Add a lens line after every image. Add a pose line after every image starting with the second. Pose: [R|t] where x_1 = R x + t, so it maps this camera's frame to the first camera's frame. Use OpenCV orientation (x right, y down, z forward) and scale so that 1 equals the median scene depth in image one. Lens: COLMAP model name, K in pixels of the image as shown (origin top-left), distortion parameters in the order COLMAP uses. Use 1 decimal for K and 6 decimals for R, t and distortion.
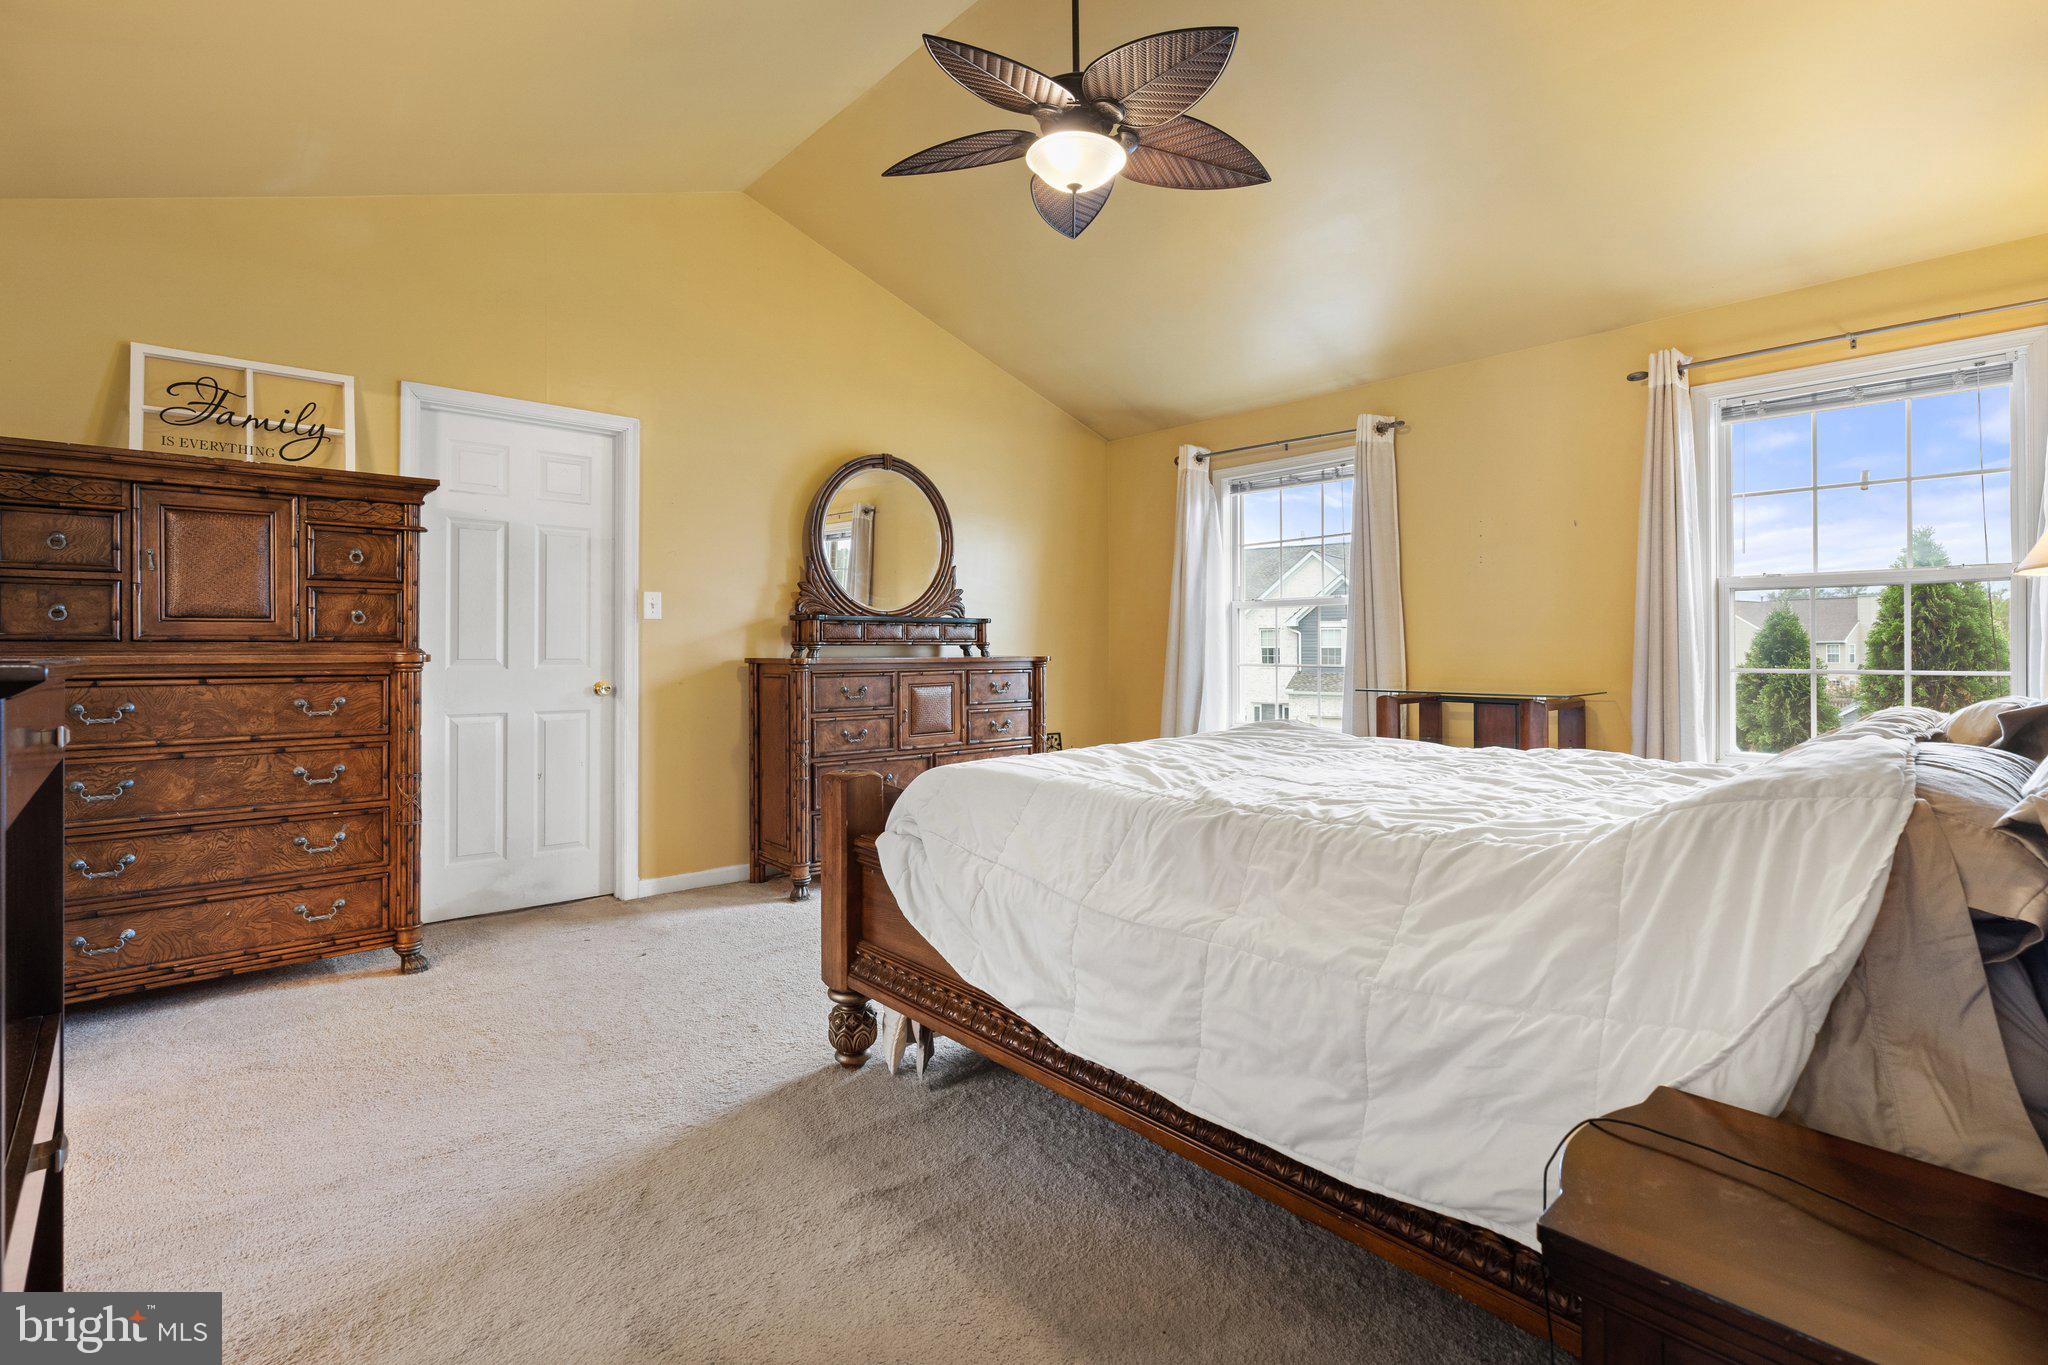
lens RADIAL K [[968.0, 0, 1022.1], [0, 968.0, 648.0], [0, 0, 1]] dist [-0.000440, -0.000082]
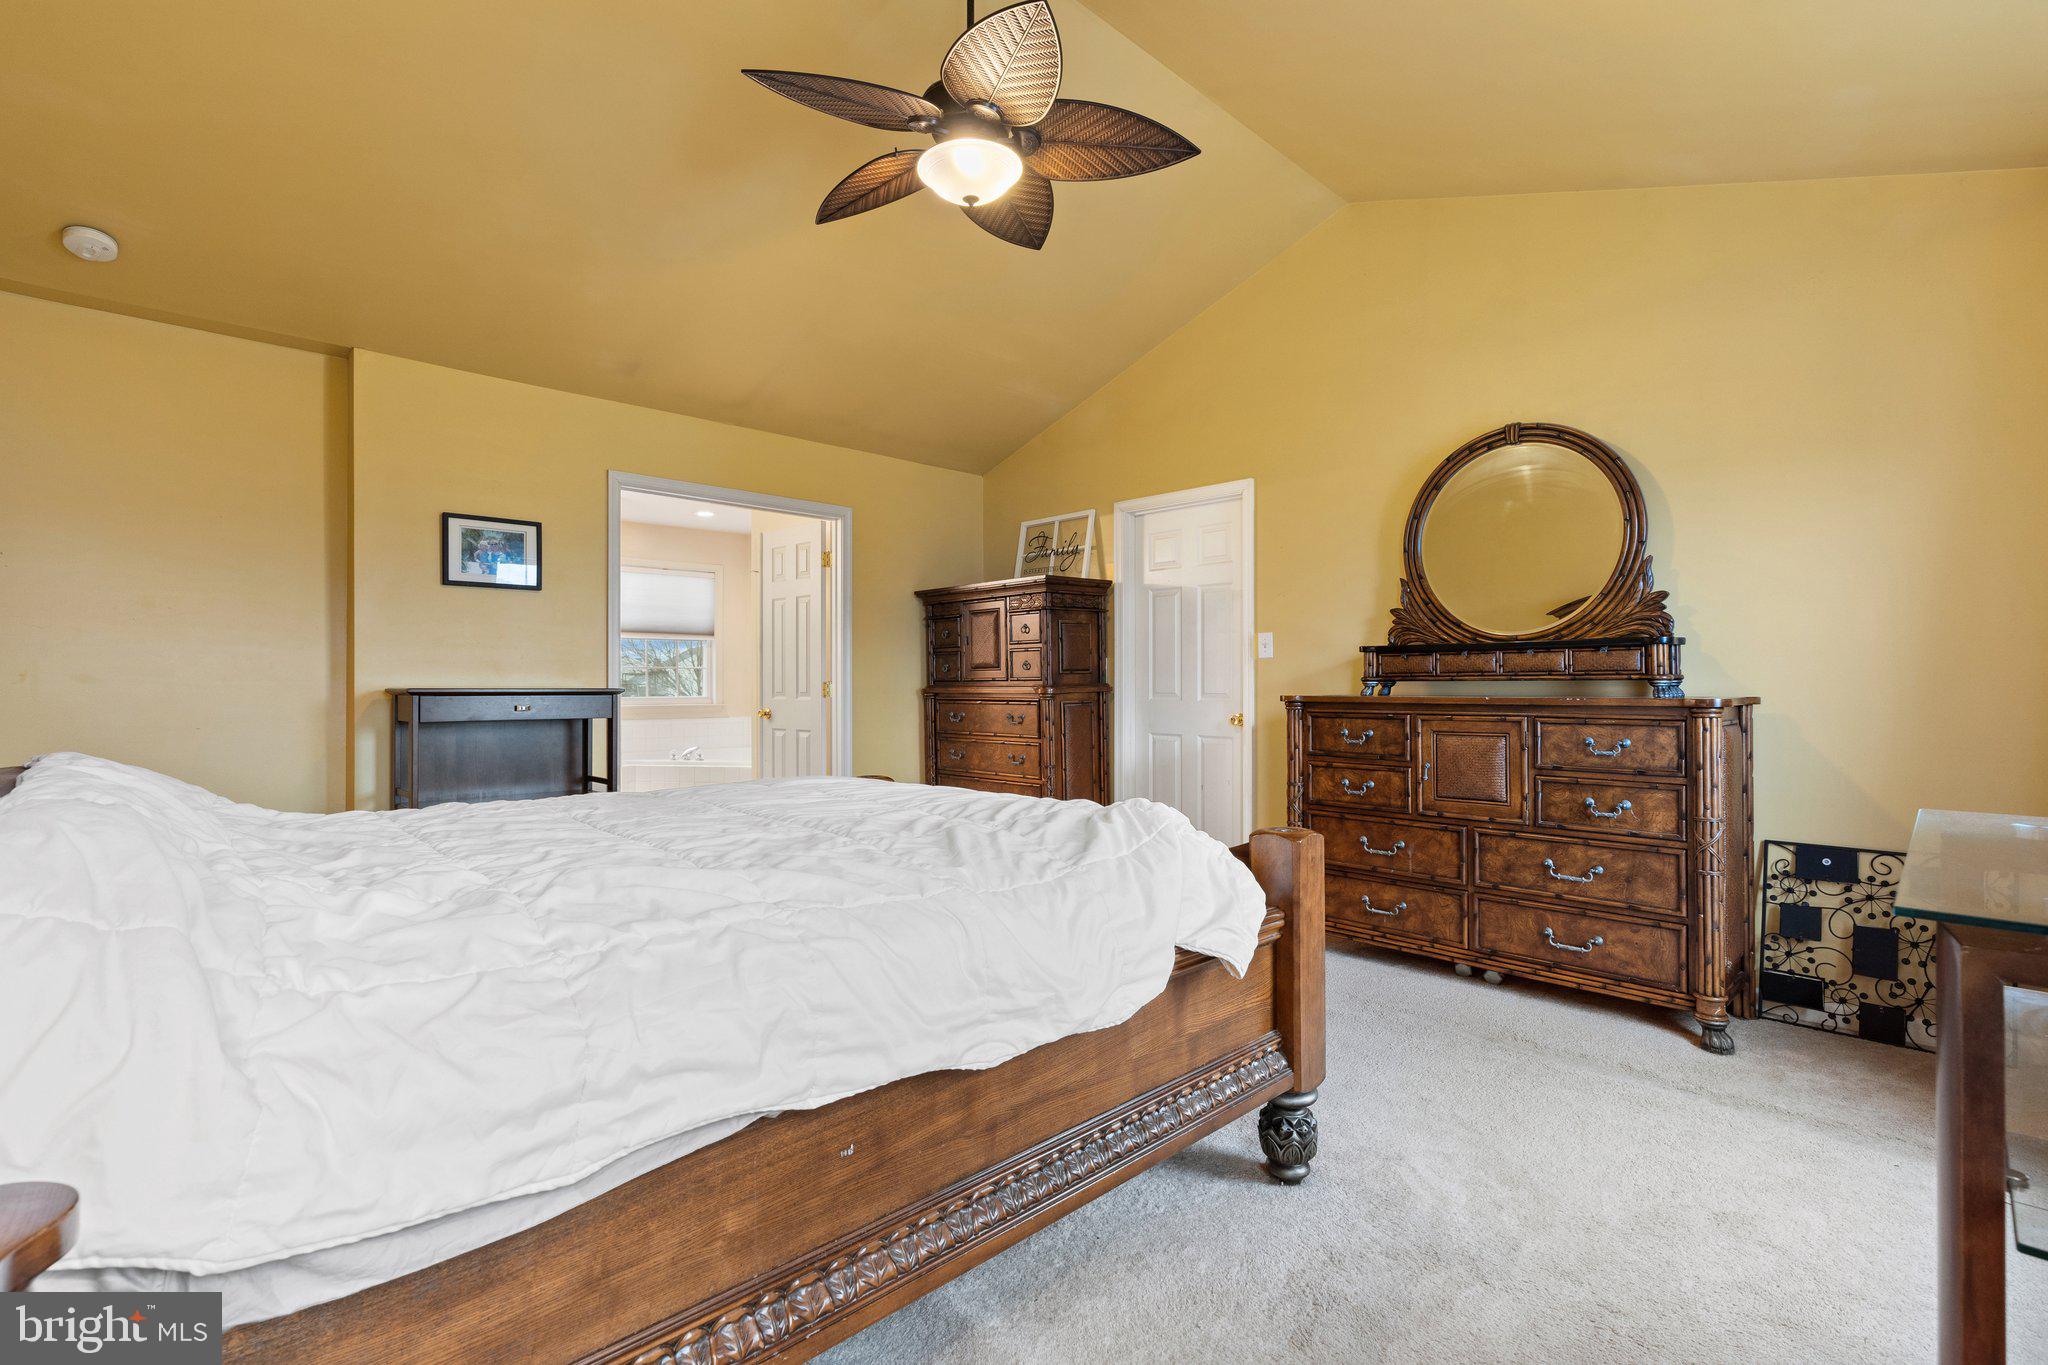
lens RADIAL K [[932.6, 0, 1030.9], [0, 932.6, 675.5], [0, 0, 1]] dist [-0.001173, -0.000201]
pose [[0.030730, -0.005904, -0.999510, 0.601128], [0.005370, 0.999969, -0.005742, -0.004481], [0.999513, -0.005191, 0.030761, 0.643558]]
